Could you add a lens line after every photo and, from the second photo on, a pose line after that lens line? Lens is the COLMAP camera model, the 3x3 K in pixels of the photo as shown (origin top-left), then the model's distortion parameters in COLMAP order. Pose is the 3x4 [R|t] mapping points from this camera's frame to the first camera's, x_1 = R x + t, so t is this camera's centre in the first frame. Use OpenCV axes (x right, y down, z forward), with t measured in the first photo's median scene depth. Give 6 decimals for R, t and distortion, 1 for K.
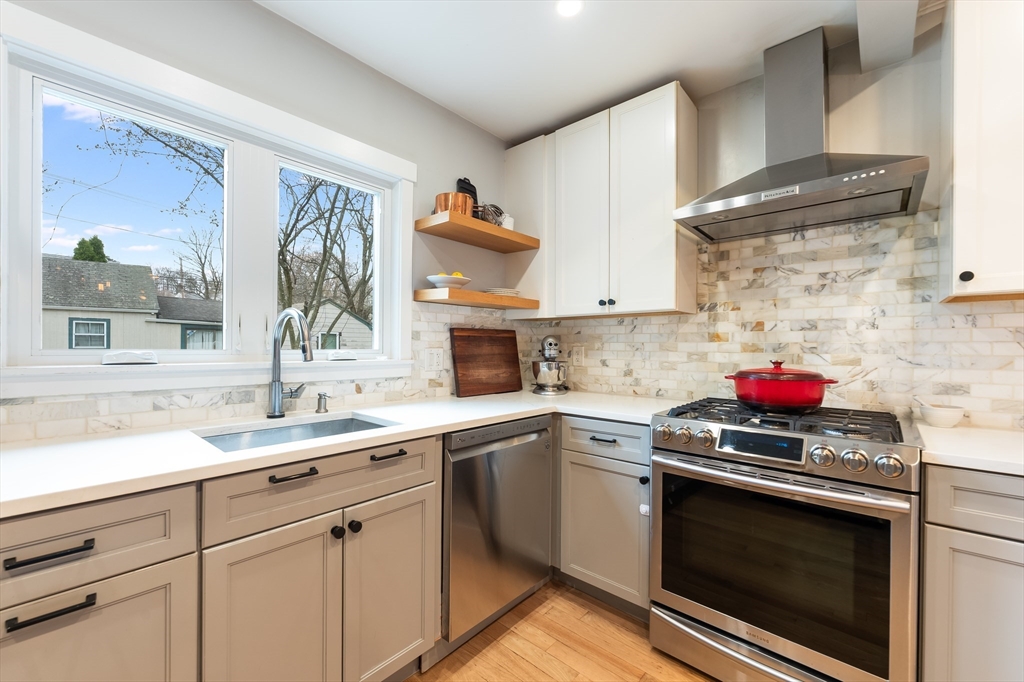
lens RADIAL K [[416.4, 0, 511.0], [0, 416.4, 347.7], [0, 0, 1]] dist [0.001544, 0.000729]
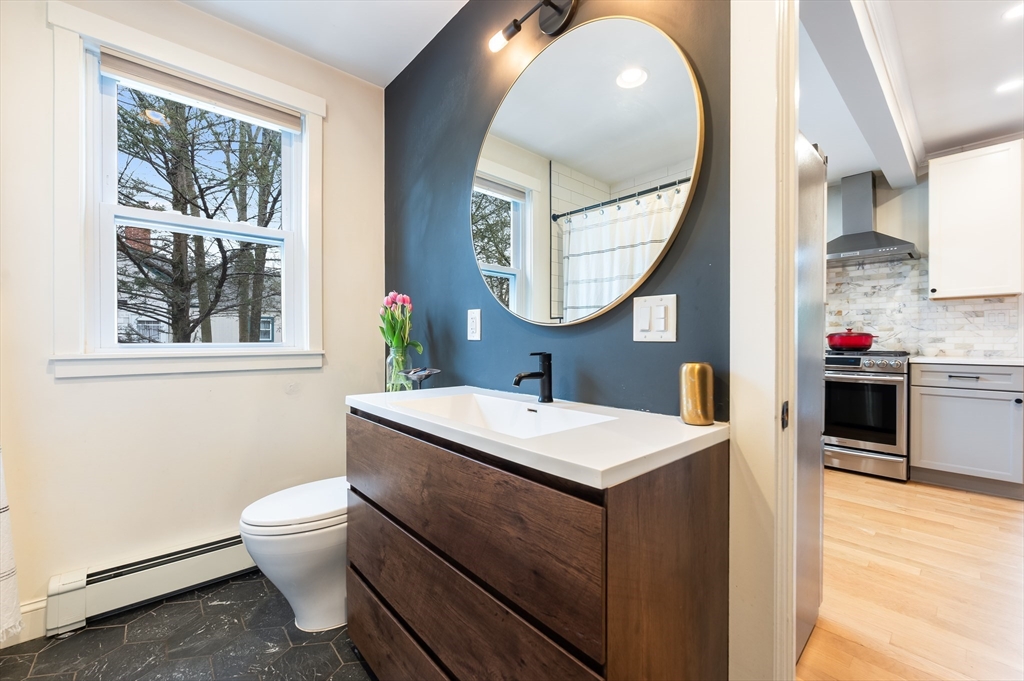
lens RADIAL K [[408.7, 0, 512.3], [0, 408.7, 341.4], [0, 0, 1]] dist [0.000528, 0.000336]
pose [[0.992382, -0.007752, -0.122952, -0.792422], [0.007834, 0.999969, 0.000187, 0.079365], [0.122946, -0.001148, 0.992413, -1.251369]]
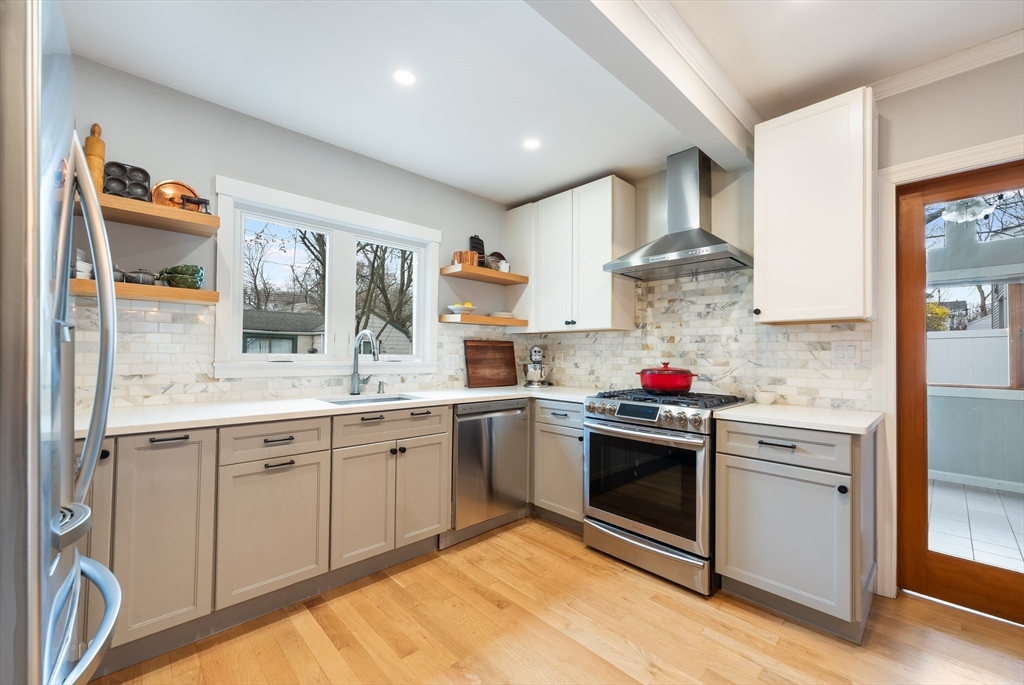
lens RADIAL K [[416.4, 0, 508.7], [0, 416.4, 348.6], [0, 0, 1]] dist [0.001544, 0.000729]
pose [[0.996179, 0.002444, -0.087303, 0.178903], [-0.003885, 0.999859, -0.016336, 0.006744], [0.087250, 0.016612, 0.996048, -0.565326]]
